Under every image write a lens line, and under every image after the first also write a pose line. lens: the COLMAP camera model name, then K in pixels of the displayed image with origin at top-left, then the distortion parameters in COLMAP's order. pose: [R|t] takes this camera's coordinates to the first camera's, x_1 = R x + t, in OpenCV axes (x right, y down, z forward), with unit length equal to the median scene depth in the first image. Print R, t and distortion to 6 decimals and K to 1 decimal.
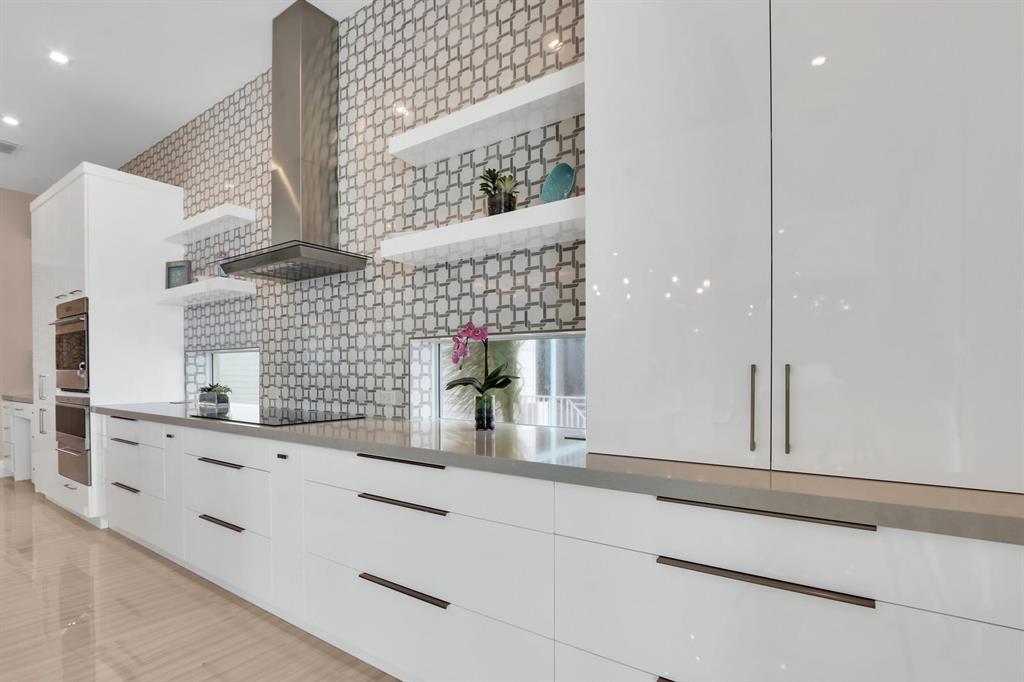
lens RADIAL K [[496.8, 0, 507.9], [0, 496.8, 364.9], [0, 0, 1]] dist [-0.013226, -0.000737]
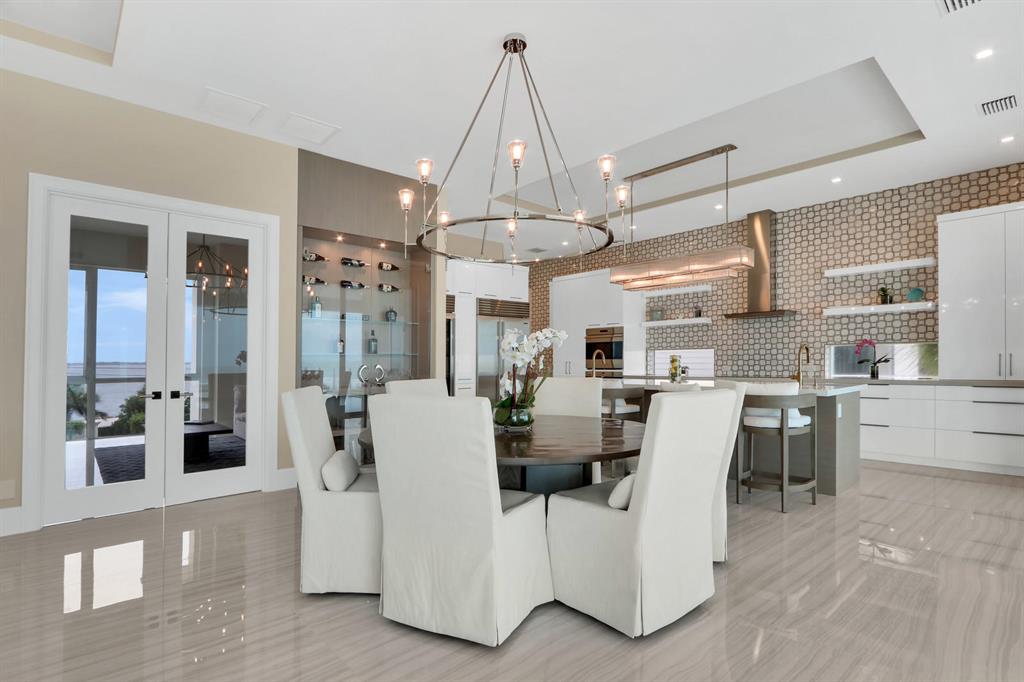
lens RADIAL K [[496.8, 0, 510.5], [0, 496.8, 350.1], [0, 0, 1]] dist [-0.013226, -0.000737]
pose [[0.978386, -0.005776, -0.206708, -1.132373], [0.001794, 0.999809, -0.019449, 0.019578], [0.206781, 0.018658, 0.978209, -1.632749]]
